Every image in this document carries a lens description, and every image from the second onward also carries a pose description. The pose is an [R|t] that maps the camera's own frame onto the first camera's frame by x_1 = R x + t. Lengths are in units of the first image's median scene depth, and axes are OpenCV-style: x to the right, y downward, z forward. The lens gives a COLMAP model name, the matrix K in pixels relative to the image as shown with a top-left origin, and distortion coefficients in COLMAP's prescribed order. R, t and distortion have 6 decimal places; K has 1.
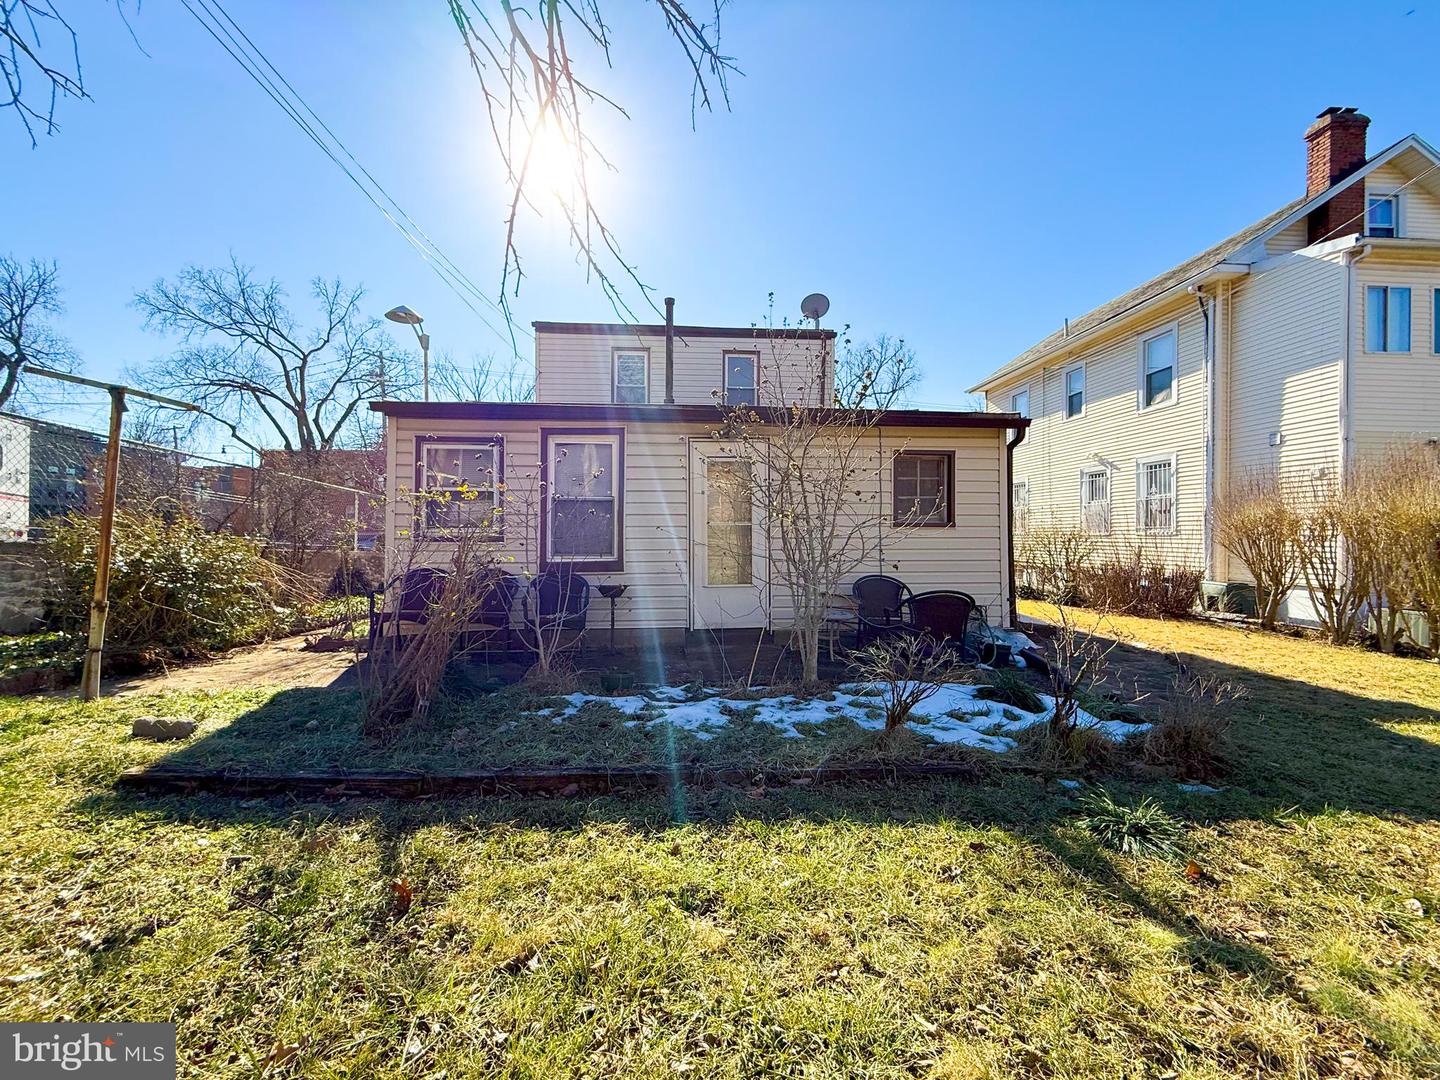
lens RADIAL K [[572.1, 0, 715.8], [0, 572.1, 539.3], [0, 0, 1]] dist [-0.001203, -0.000004]
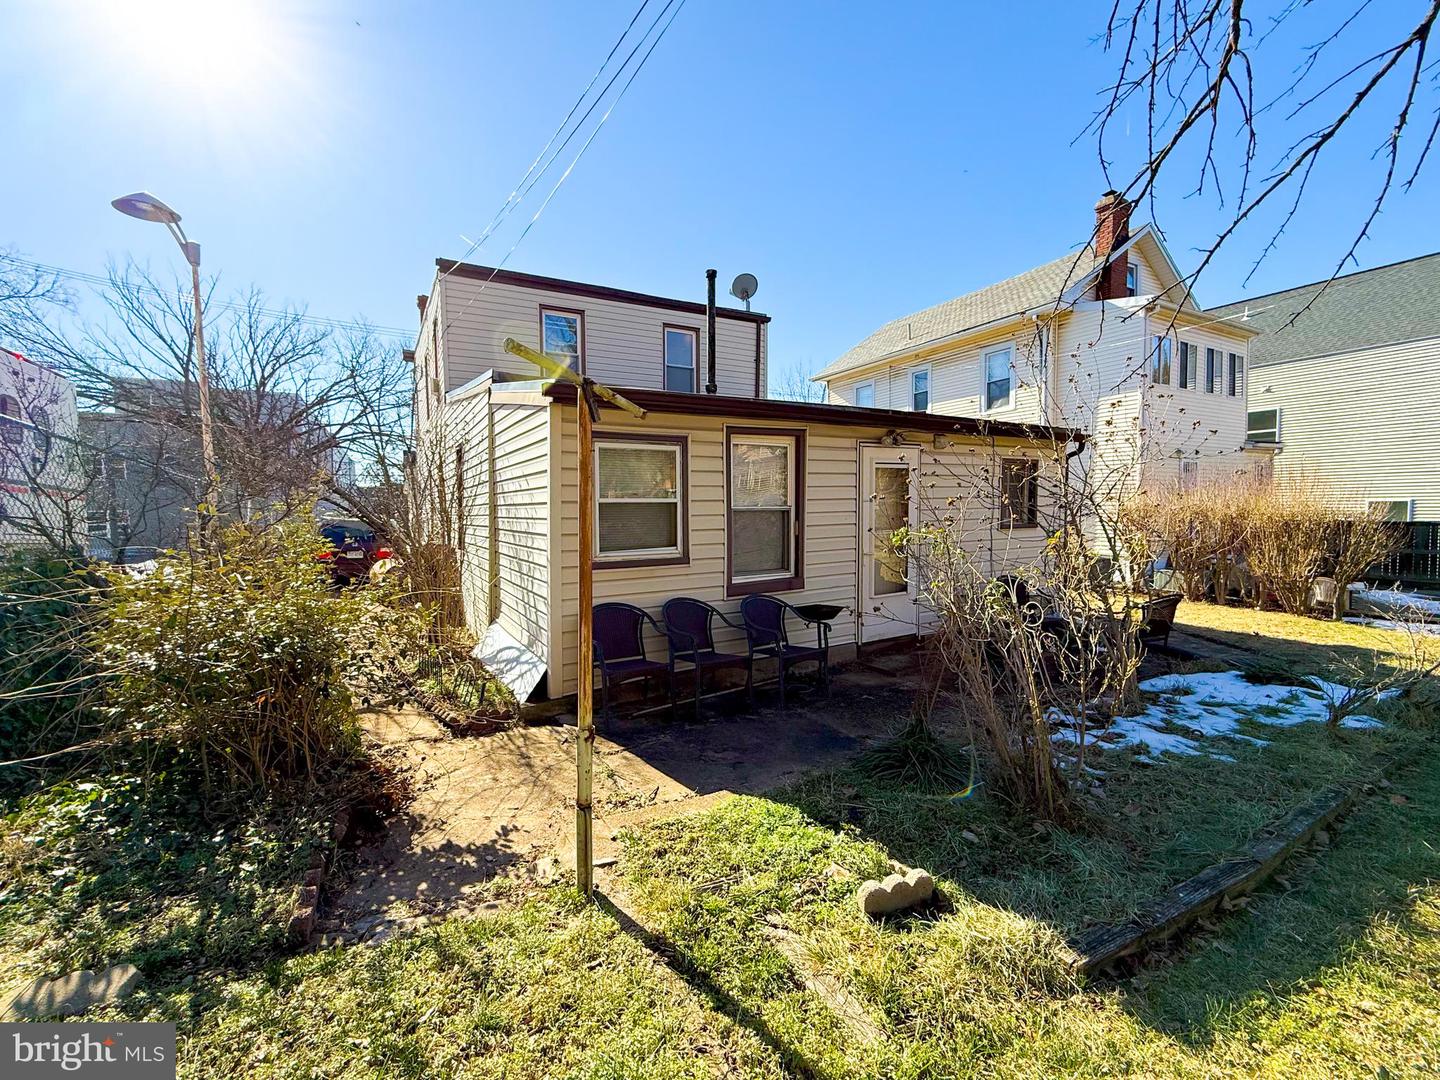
lens RADIAL K [[603.1, 0, 714.5], [0, 603.1, 532.9], [0, 0, 1]] dist [0.003435, 0.000329]
pose [[0.906719, -0.032174, 0.420507, -0.664413], [0.018260, 0.999146, 0.037075, -0.067521], [-0.421340, -0.025938, 0.906532, 0.190965]]
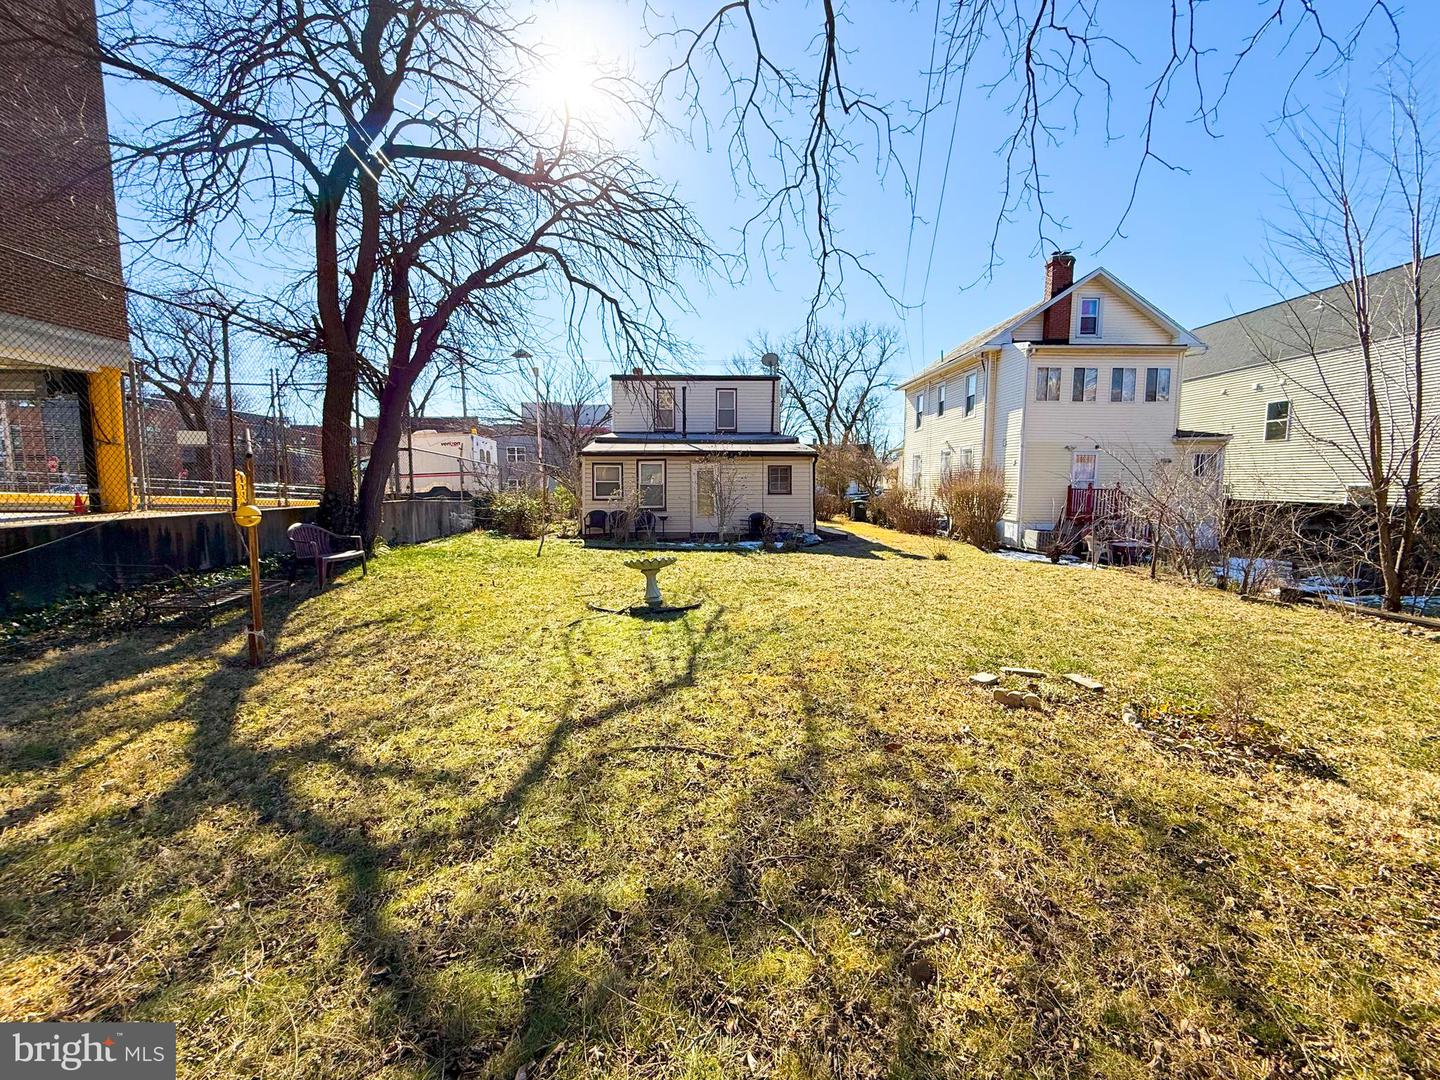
lens RADIAL K [[579.2, 0, 721.0], [0, 579.2, 540.6], [0, 0, 1]] dist [0.001023, 0.000143]
pose [[0.999276, 0.000283, -0.038053, 0.195977], [0.003348, 0.995440, 0.095329, -0.065428], [0.037907, -0.095387, 0.994718, -1.684575]]
